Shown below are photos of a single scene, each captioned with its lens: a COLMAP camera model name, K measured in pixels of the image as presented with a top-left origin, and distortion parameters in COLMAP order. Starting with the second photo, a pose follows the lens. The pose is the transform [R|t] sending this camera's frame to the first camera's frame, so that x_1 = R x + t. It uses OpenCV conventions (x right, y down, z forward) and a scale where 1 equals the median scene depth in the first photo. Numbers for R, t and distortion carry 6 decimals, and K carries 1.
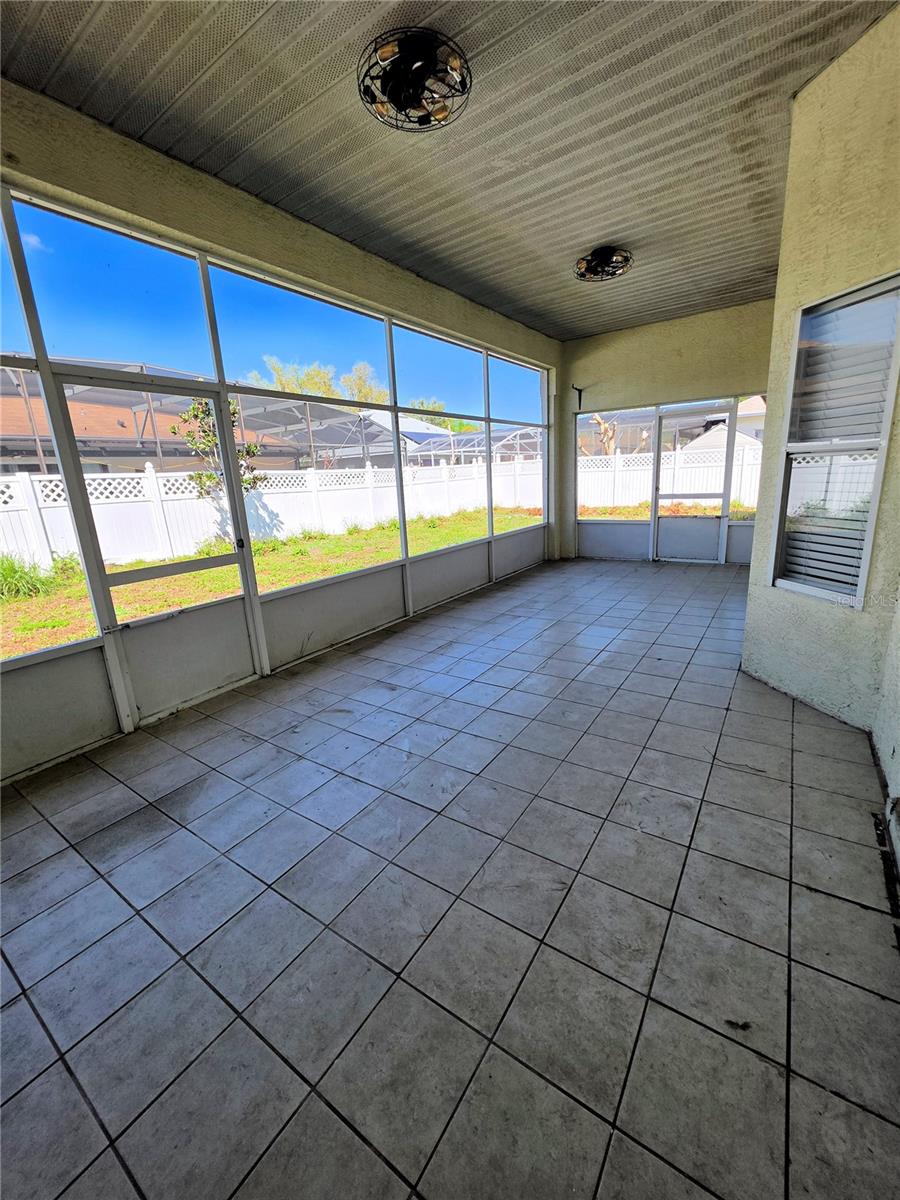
lens RADIAL K [[490.5, 0, 456.7], [0, 490.5, 594.0], [0, 0, 1]] dist [0.016137, 0.000014]
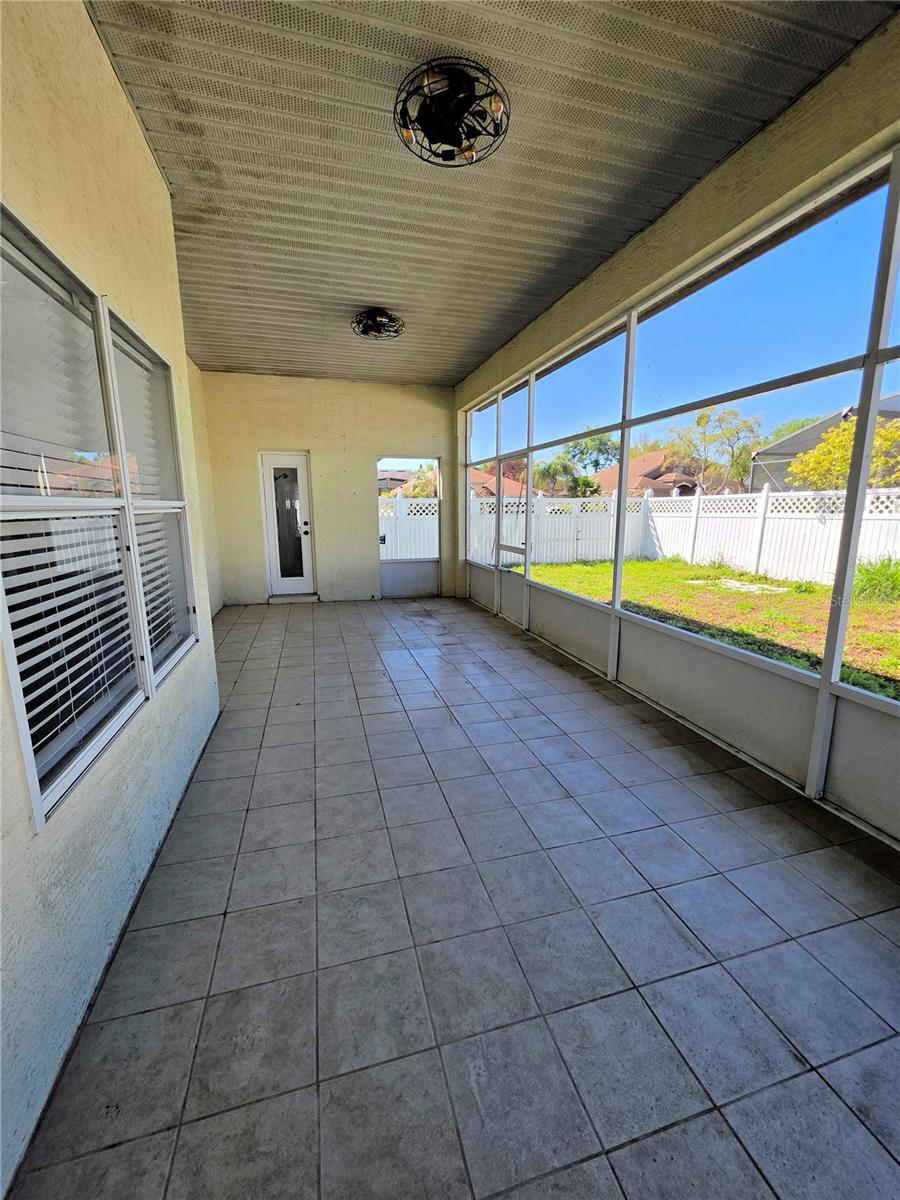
lens RADIAL K [[480.4, 0, 450.0], [0, 480.4, 600.0], [0, 0, 1]] dist [0.001623, 0.000063]
pose [[-0.644345, 0.195936, -0.739208, 0.752111], [-0.148057, 0.916368, 0.371951, -0.392548], [0.750265, 0.349110, -0.561448, 1.439212]]
